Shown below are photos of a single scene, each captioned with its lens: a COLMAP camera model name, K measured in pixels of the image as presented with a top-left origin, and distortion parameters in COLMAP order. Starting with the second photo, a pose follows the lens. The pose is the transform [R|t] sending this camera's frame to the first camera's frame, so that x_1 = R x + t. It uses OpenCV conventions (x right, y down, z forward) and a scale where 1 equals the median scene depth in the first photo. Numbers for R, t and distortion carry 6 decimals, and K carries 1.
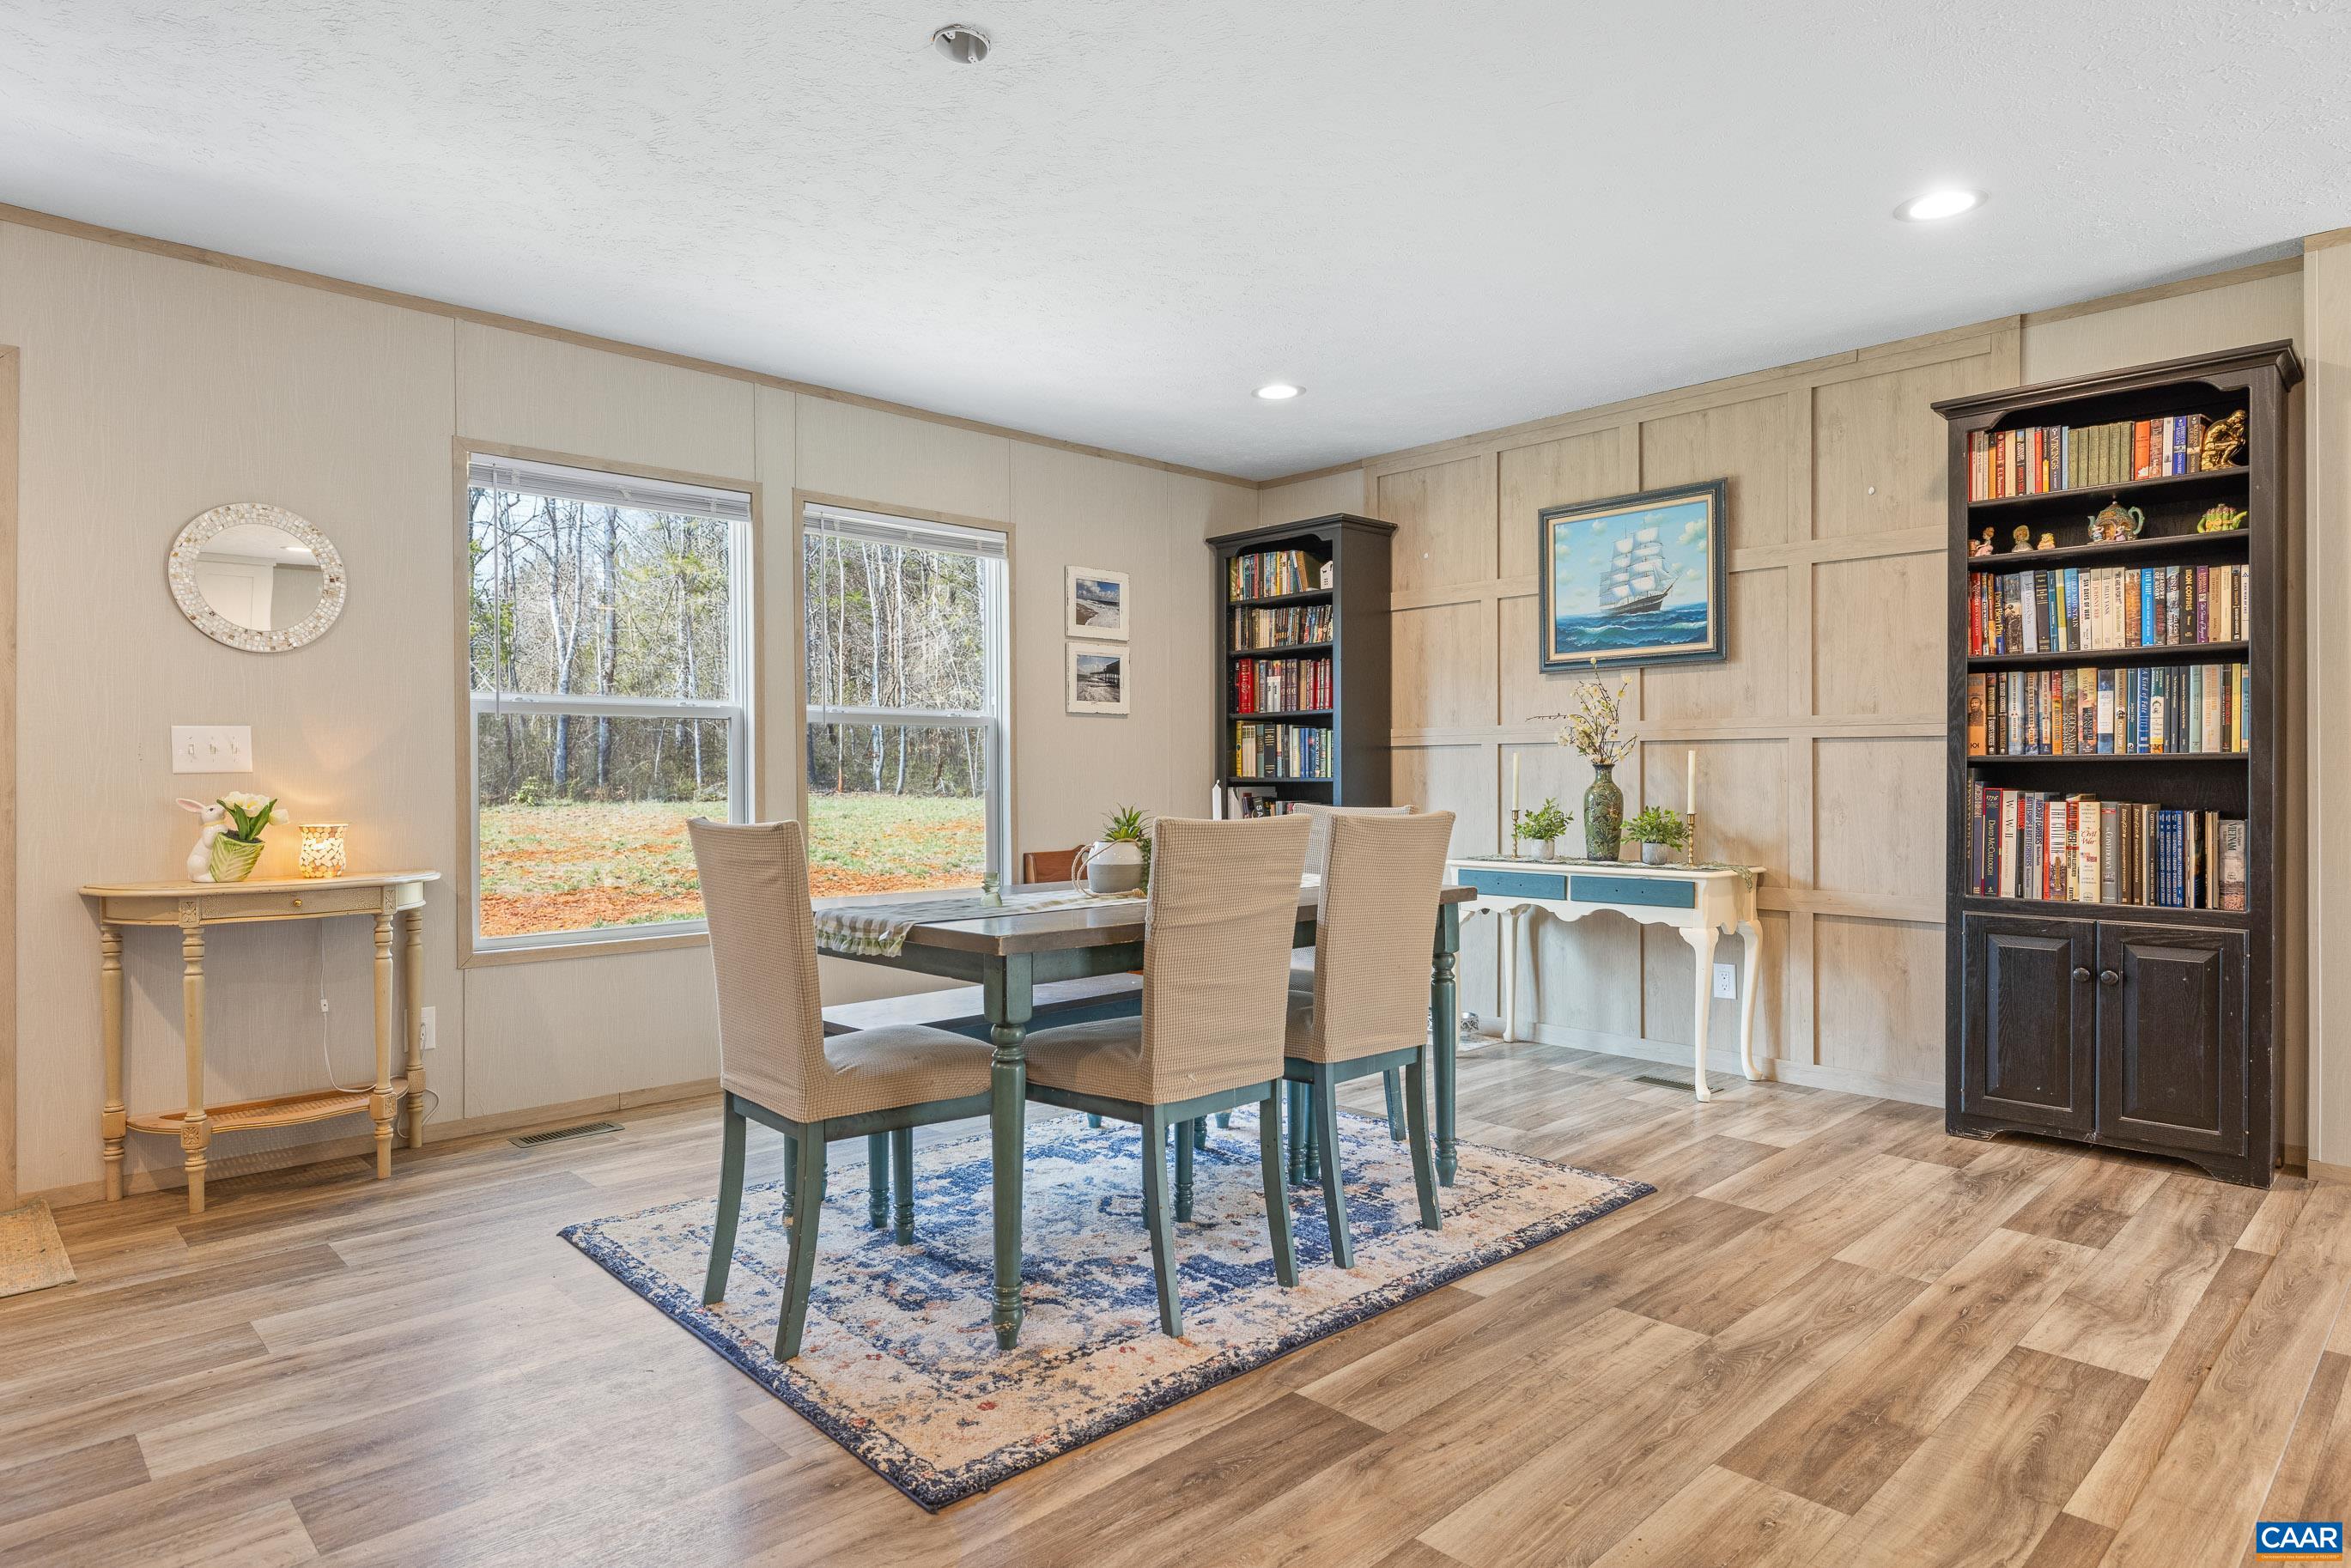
lens RADIAL K [[1304.9, 0, 1175.5], [0, 1304.9, 784.0], [0, 0, 1]] dist [0.001533, 0.000990]
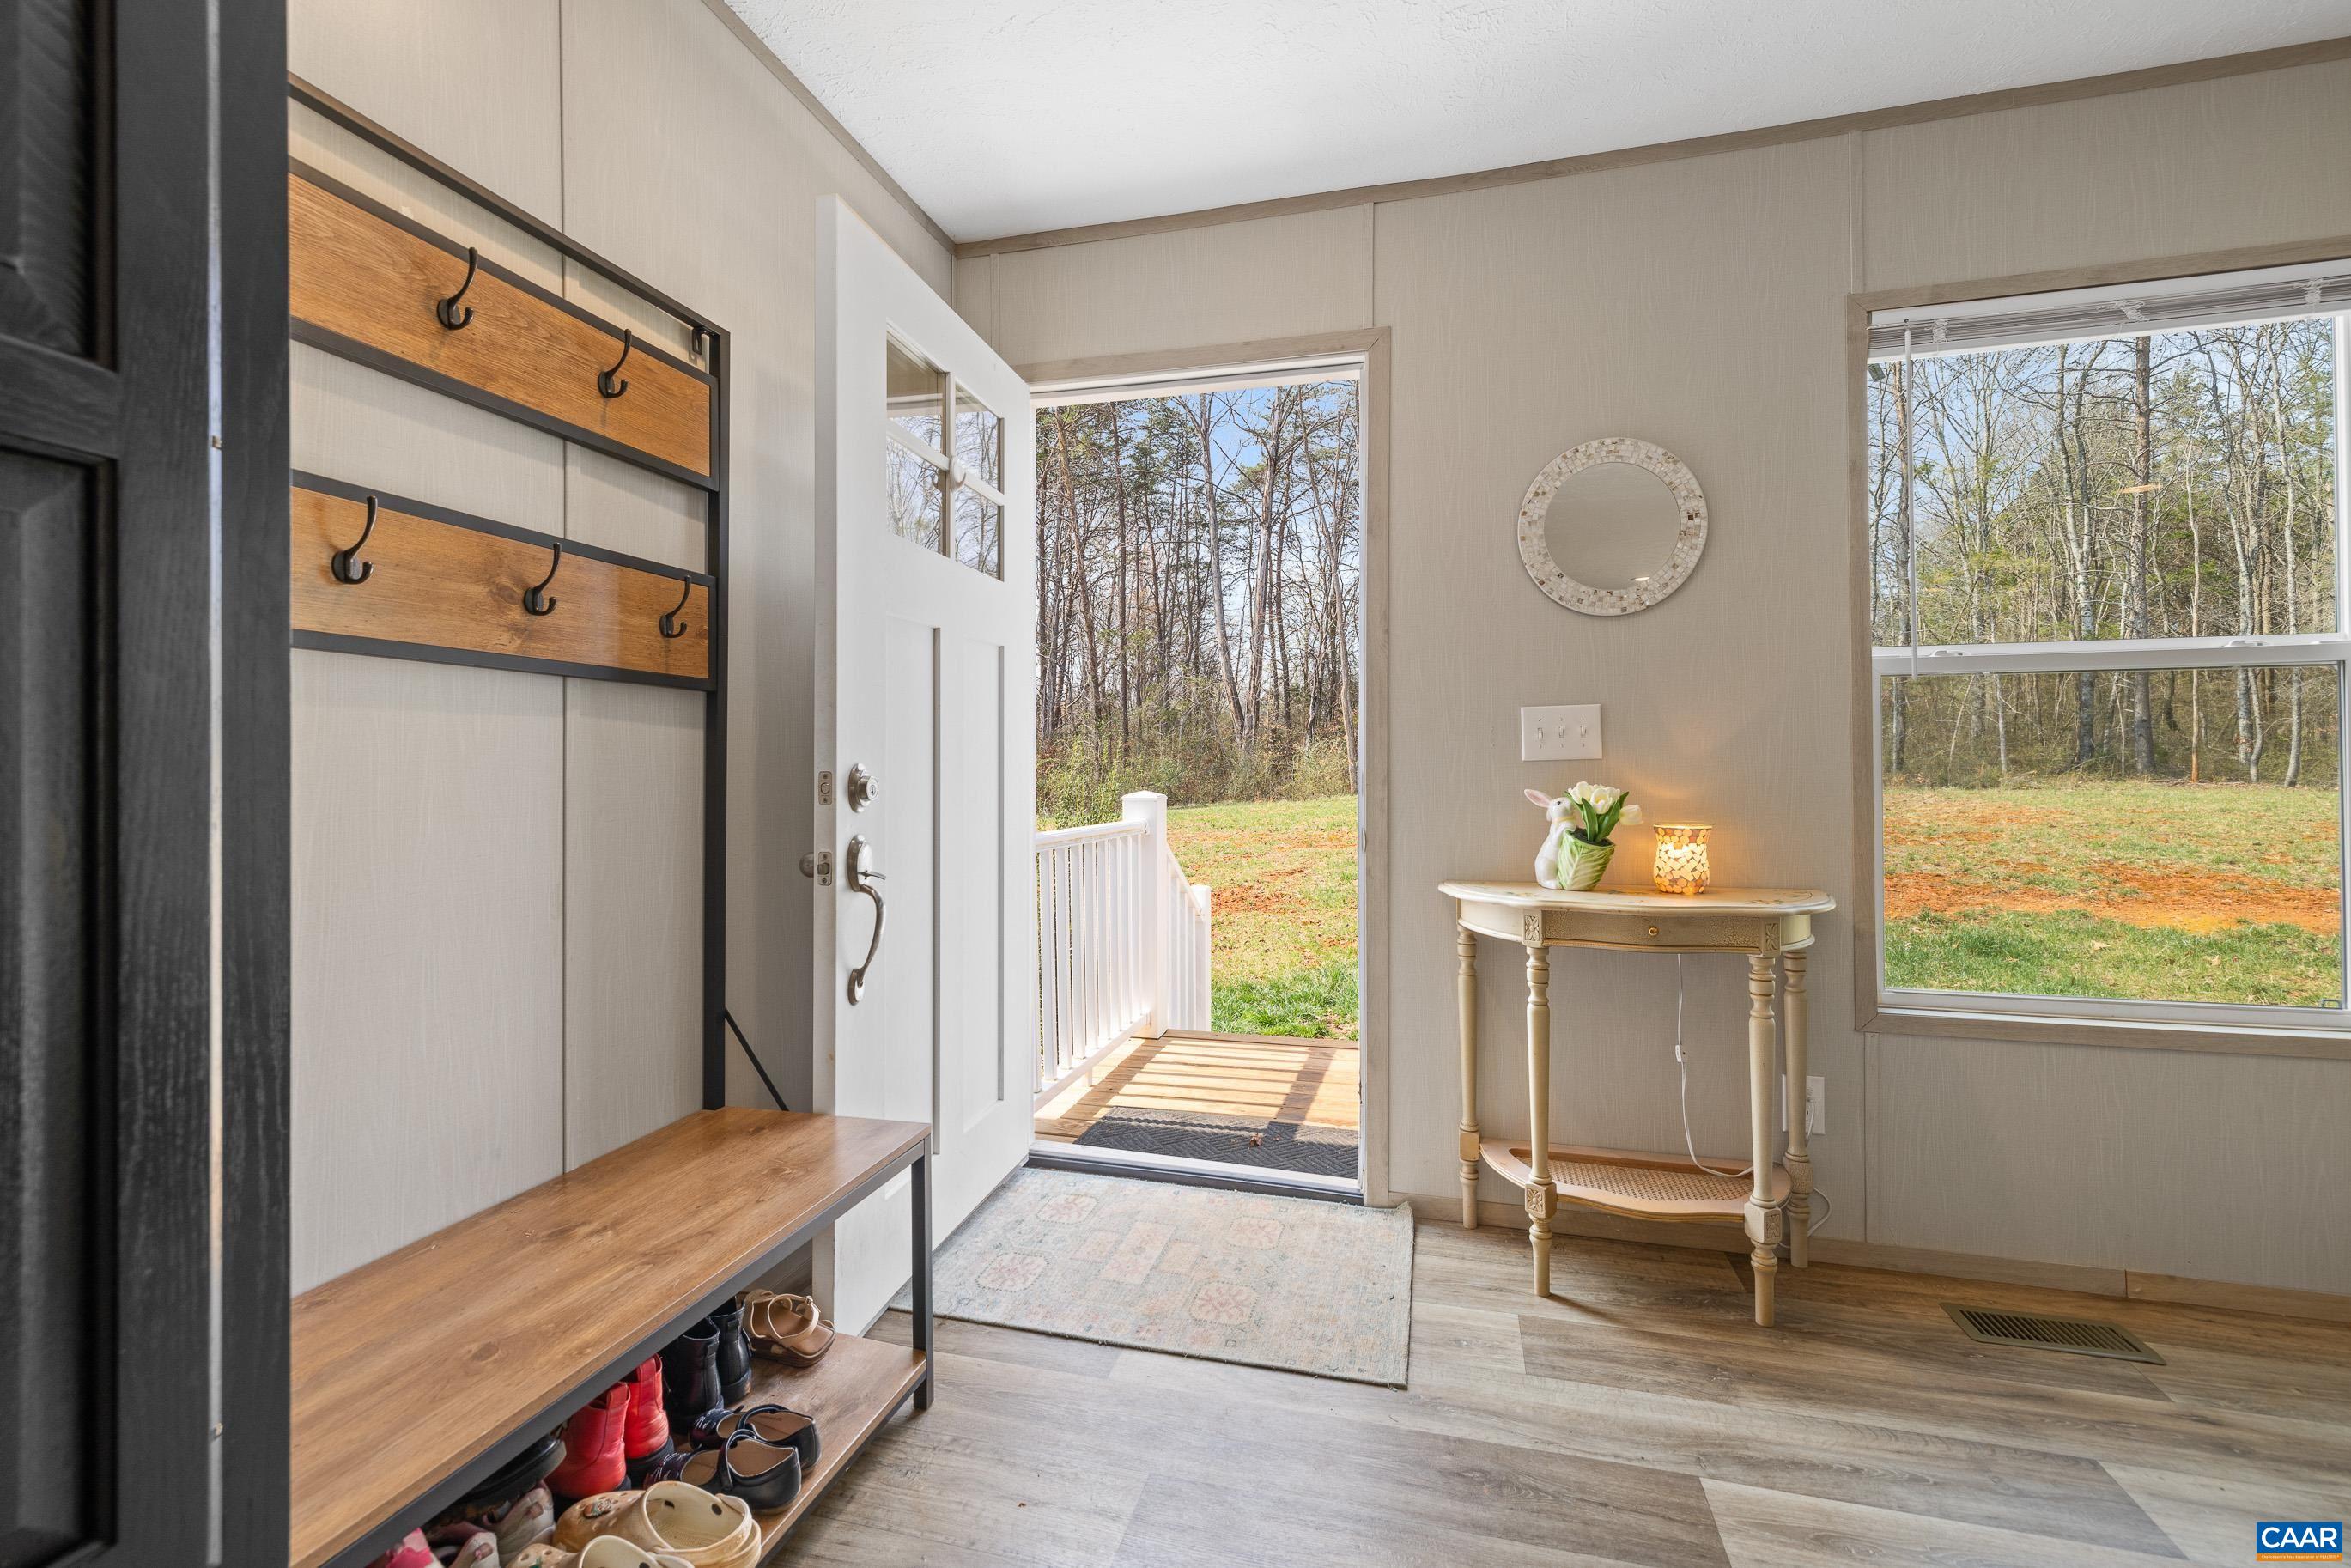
lens RADIAL K [[998.0, 0, 1181.6], [0, 998.0, 757.9], [0, 0, 1]] dist [0.002663, 0.000117]
pose [[0.517979, -0.007954, -0.855356, -0.294486], [-0.003247, 0.999931, -0.011265, -0.001839], [0.855387, 0.008613, 0.517918, 0.431368]]
